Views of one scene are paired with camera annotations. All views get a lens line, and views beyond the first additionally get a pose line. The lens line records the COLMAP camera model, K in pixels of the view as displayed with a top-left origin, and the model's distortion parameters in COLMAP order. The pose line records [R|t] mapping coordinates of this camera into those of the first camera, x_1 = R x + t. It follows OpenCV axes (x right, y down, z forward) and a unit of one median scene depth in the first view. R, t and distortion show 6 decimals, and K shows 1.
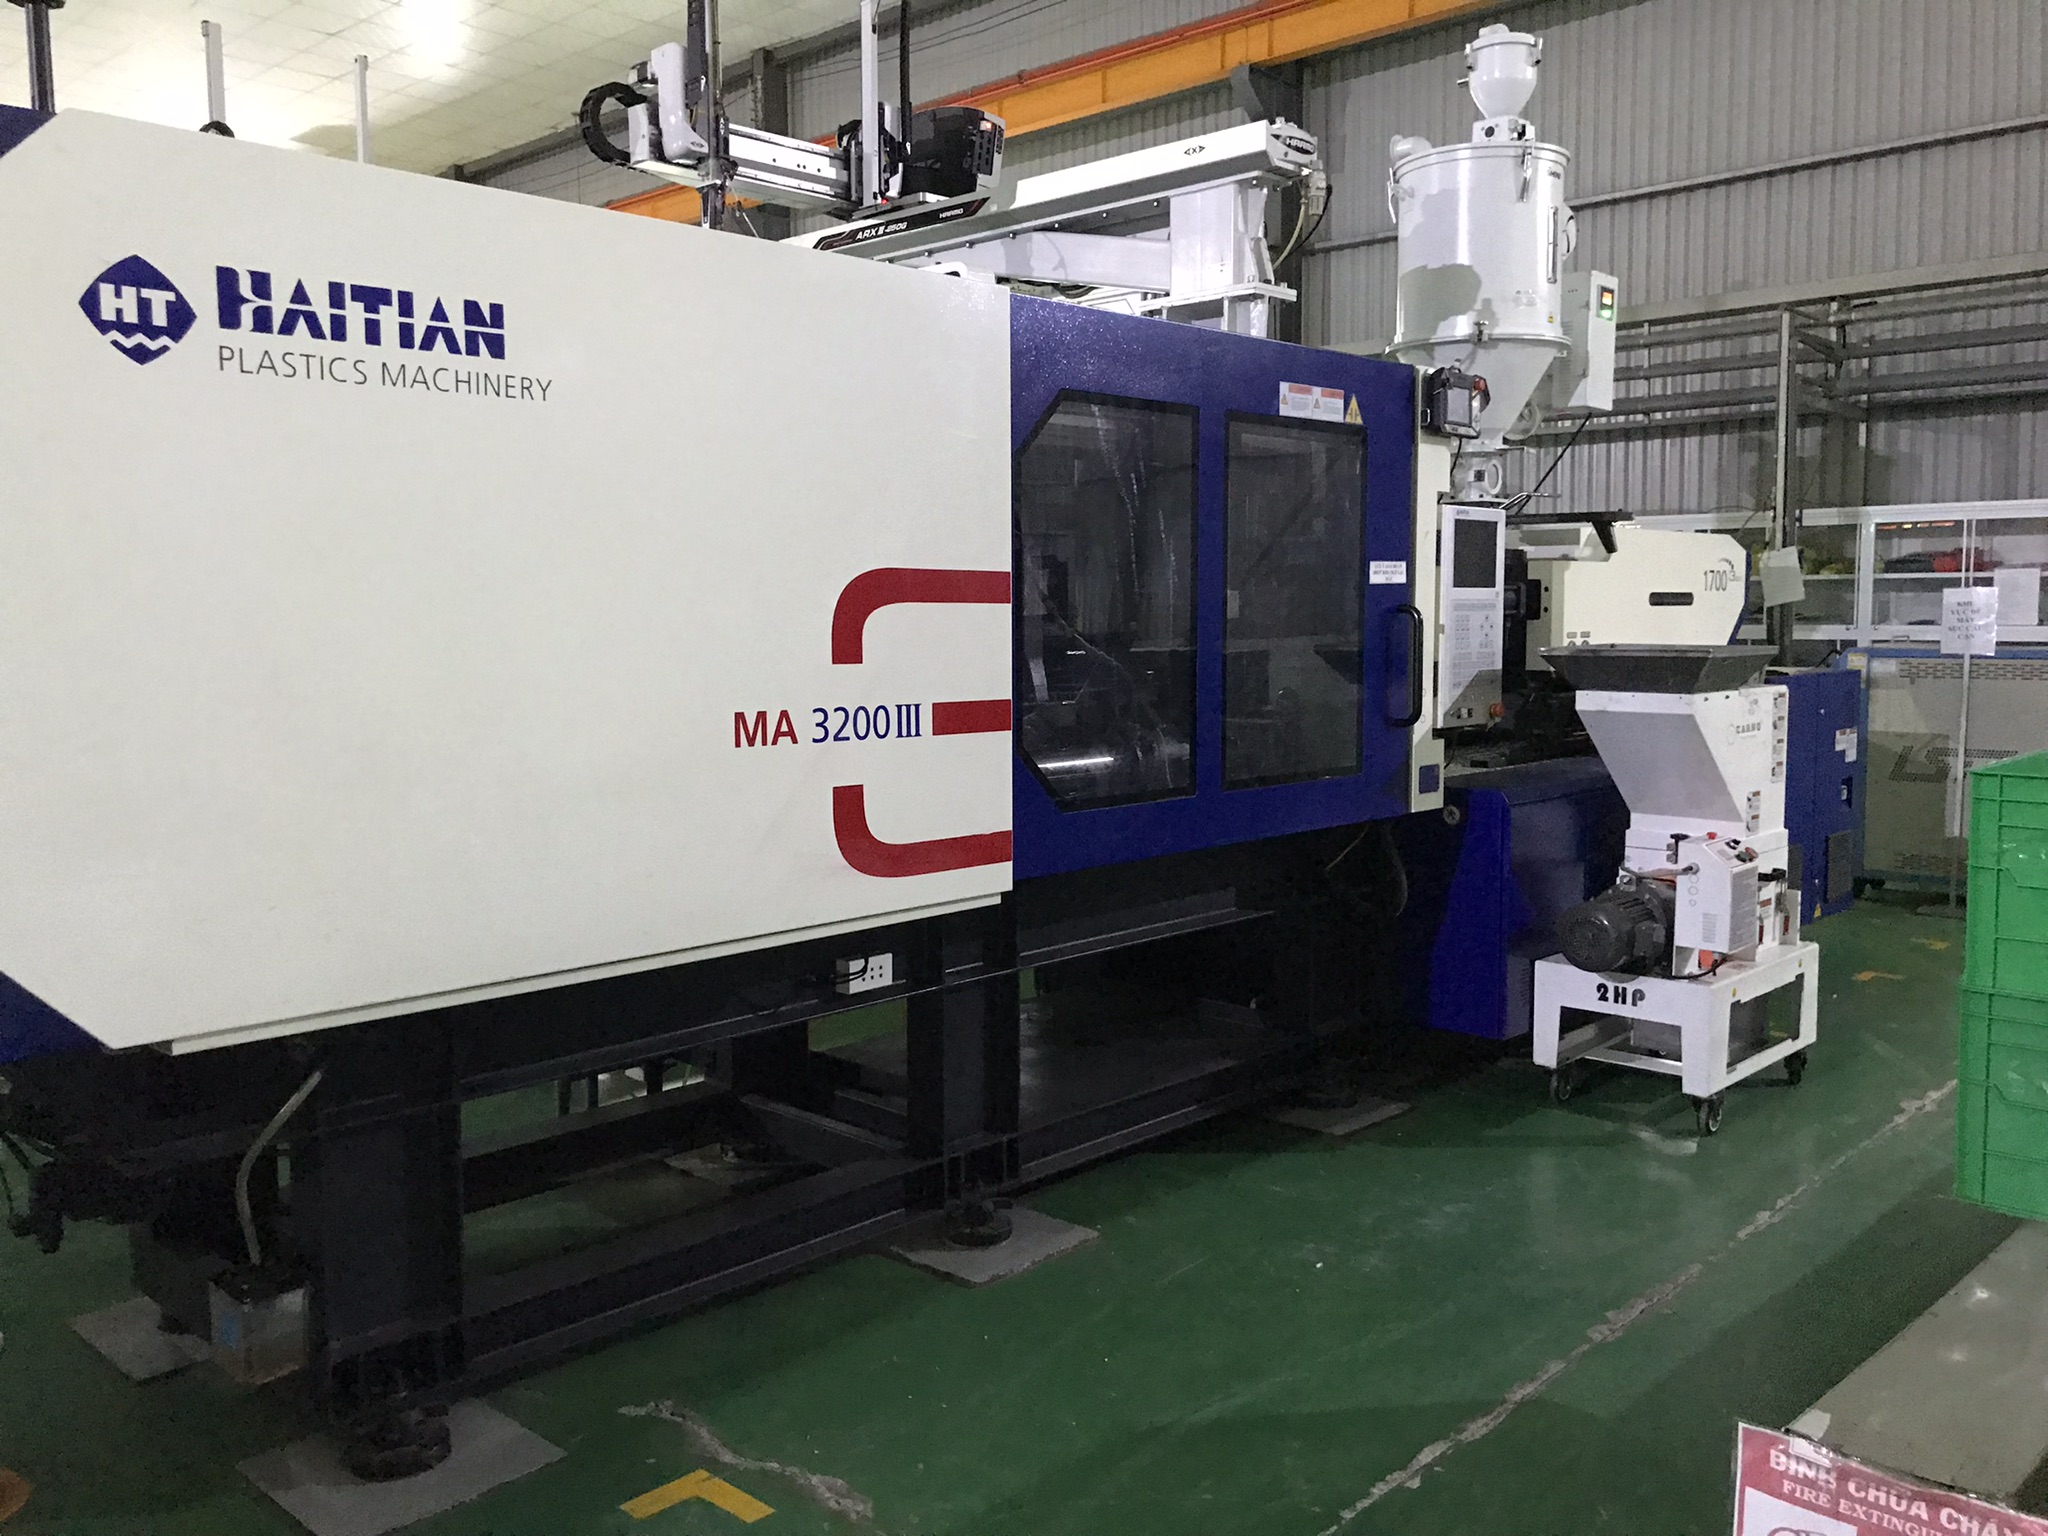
lens RADIAL K [[1758.9, 0, 1028.2], [0, 1758.9, 761.4], [0, 0, 1]] dist [0.002396, 0.001939]
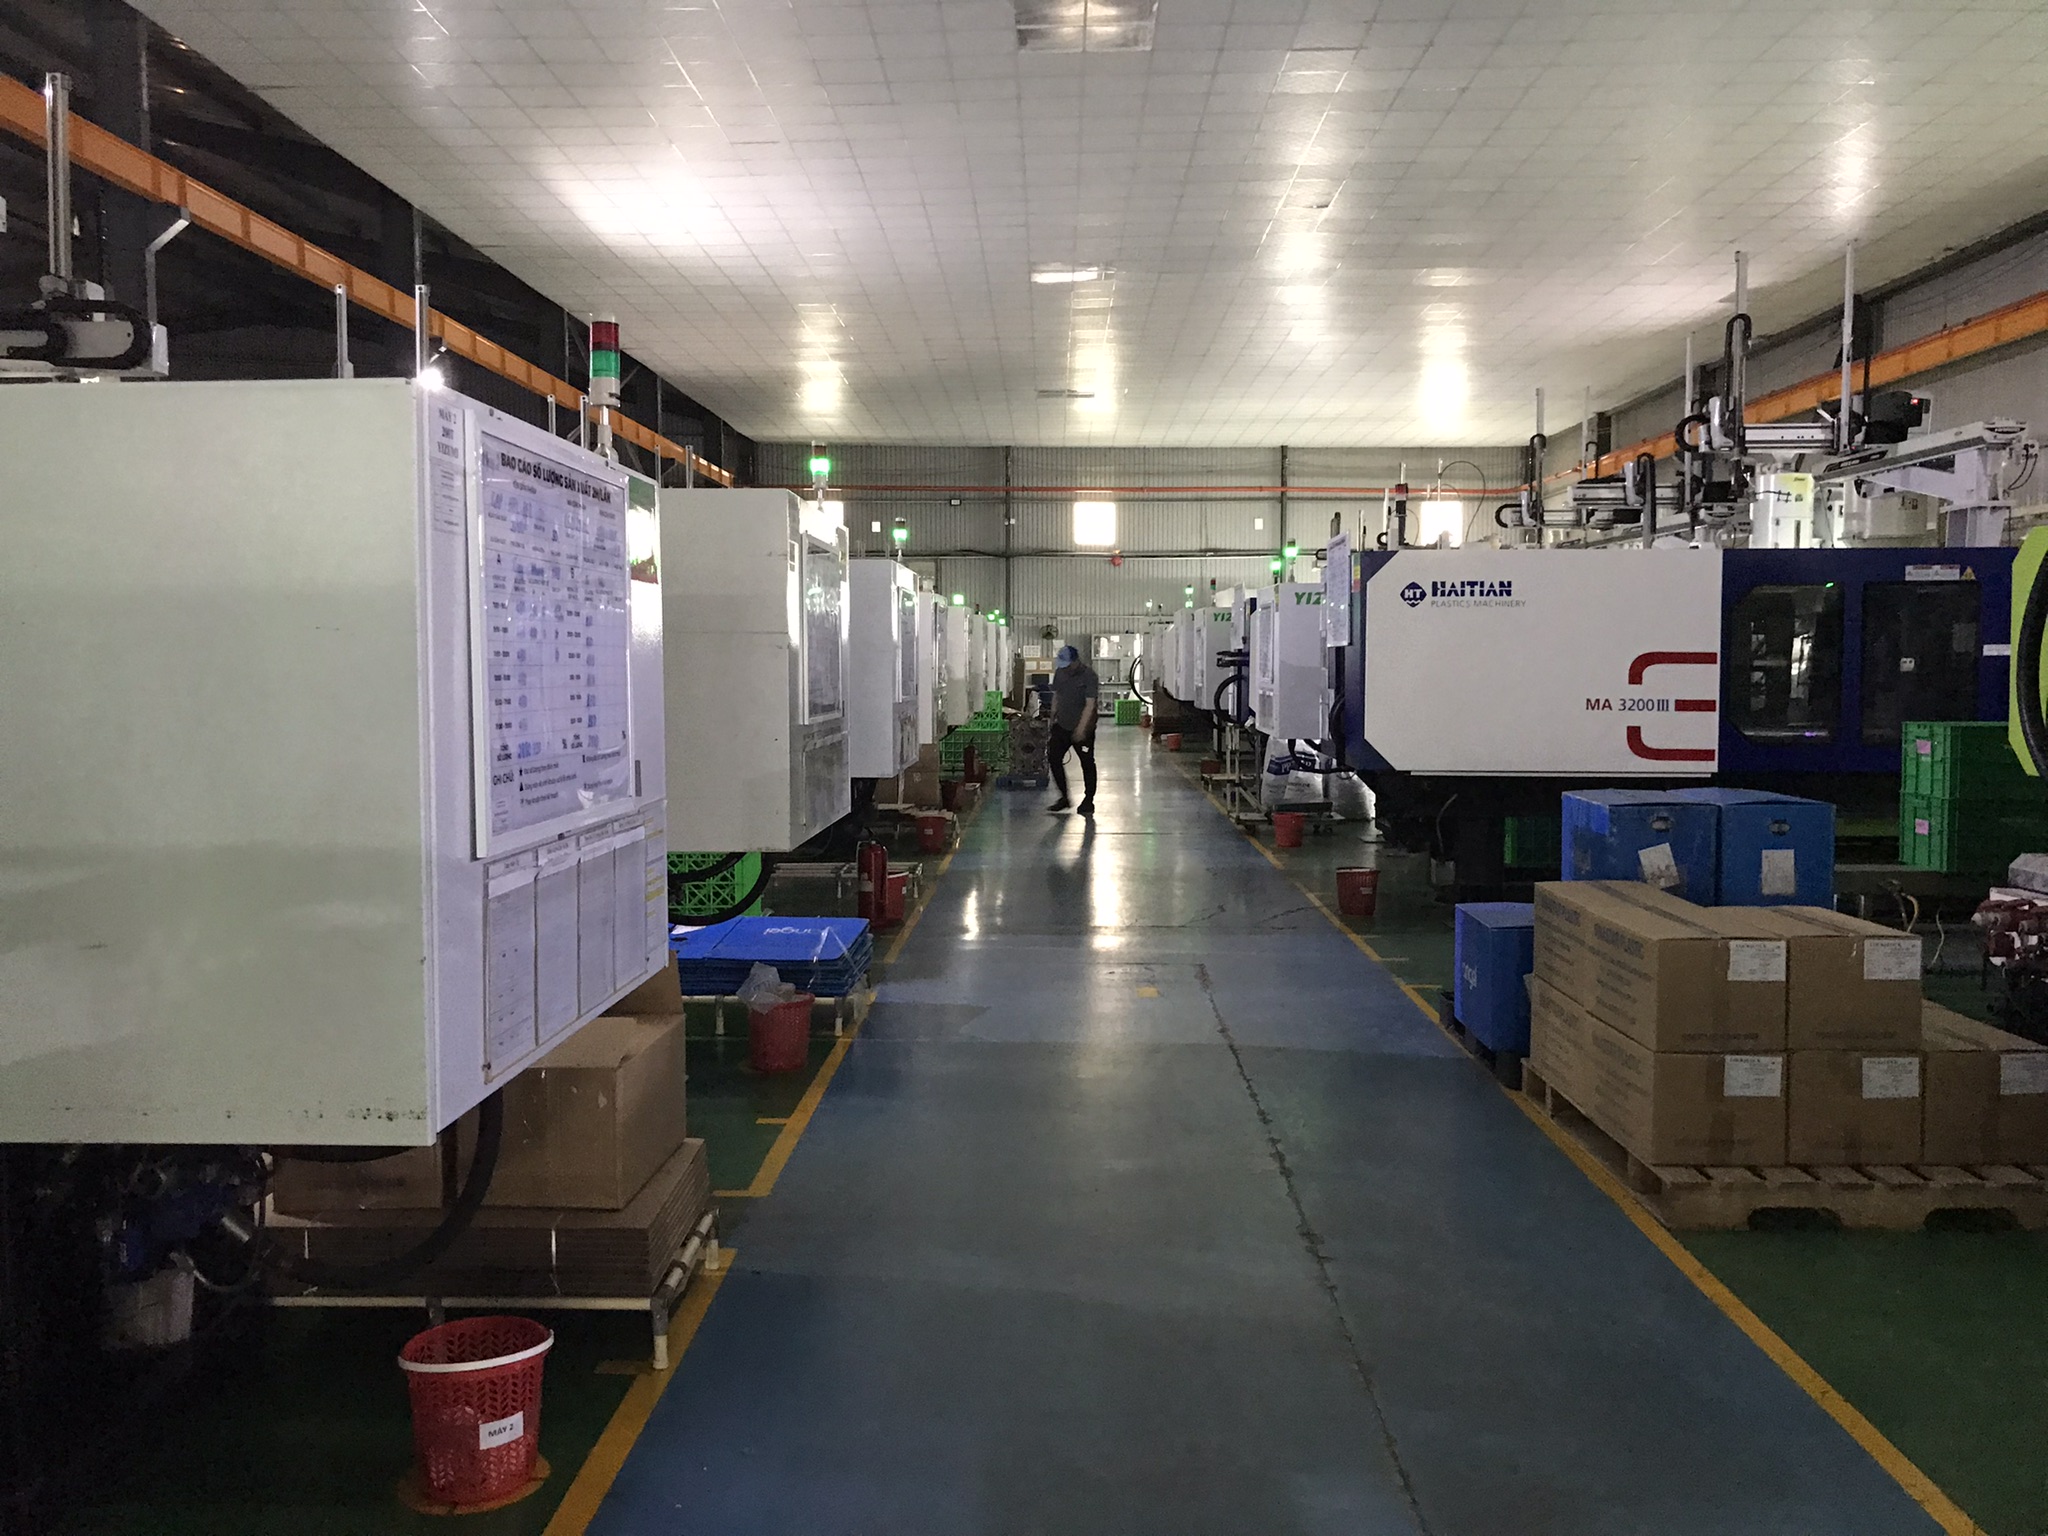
lens RADIAL K [[1758.9, 0, 1025.1], [0, 1758.9, 765.3], [0, 0, 1]] dist [0.002396, 0.001939]
pose [[0.690571, 0.047237, -0.721720, 1.331348], [-0.067347, 0.997729, 0.000862, 0.146869], [0.720122, 0.048010, 0.692185, -1.786818]]
